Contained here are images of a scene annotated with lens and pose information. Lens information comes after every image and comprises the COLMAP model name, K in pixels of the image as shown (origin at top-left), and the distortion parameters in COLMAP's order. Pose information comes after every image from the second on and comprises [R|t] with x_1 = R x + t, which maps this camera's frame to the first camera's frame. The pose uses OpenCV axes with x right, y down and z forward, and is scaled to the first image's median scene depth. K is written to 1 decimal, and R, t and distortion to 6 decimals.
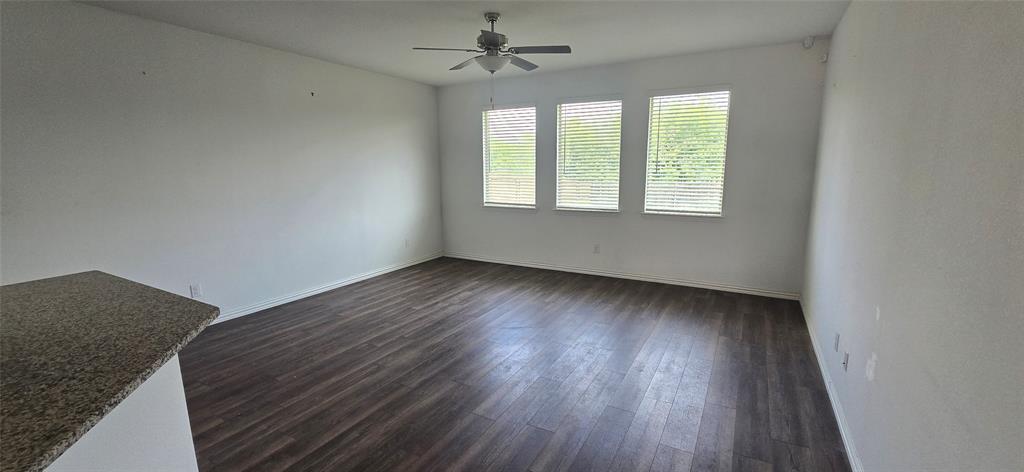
lens RADIAL K [[415.2, 0, 509.4], [0, 415.2, 235.2], [0, 0, 1]] dist [0.000964, -0.001195]
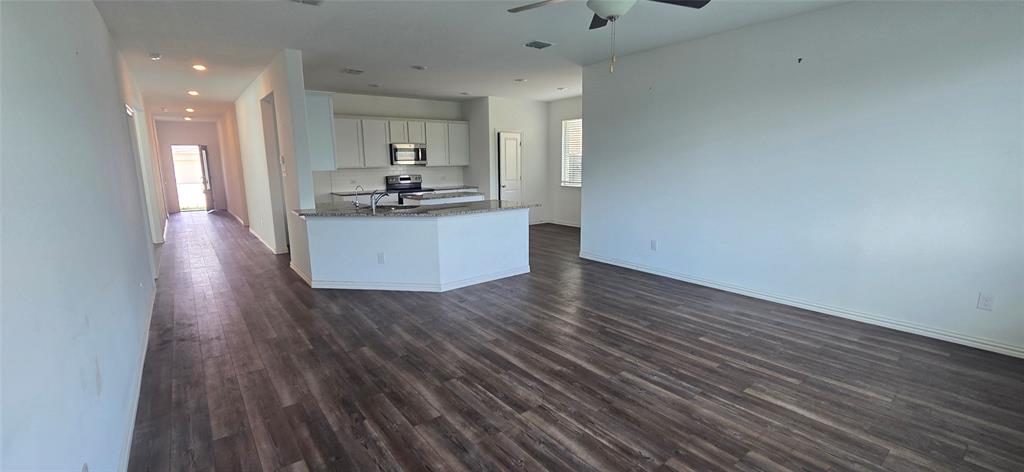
lens RADIAL K [[415.2, 0, 509.1], [0, 415.2, 241.0], [0, 0, 1]] dist [0.000964, -0.001195]
pose [[-0.401339, 0.164200, -0.901091, 0.572542], [-0.144516, 0.960125, 0.239324, -0.118229], [0.904457, 0.226272, -0.361606, 1.002206]]
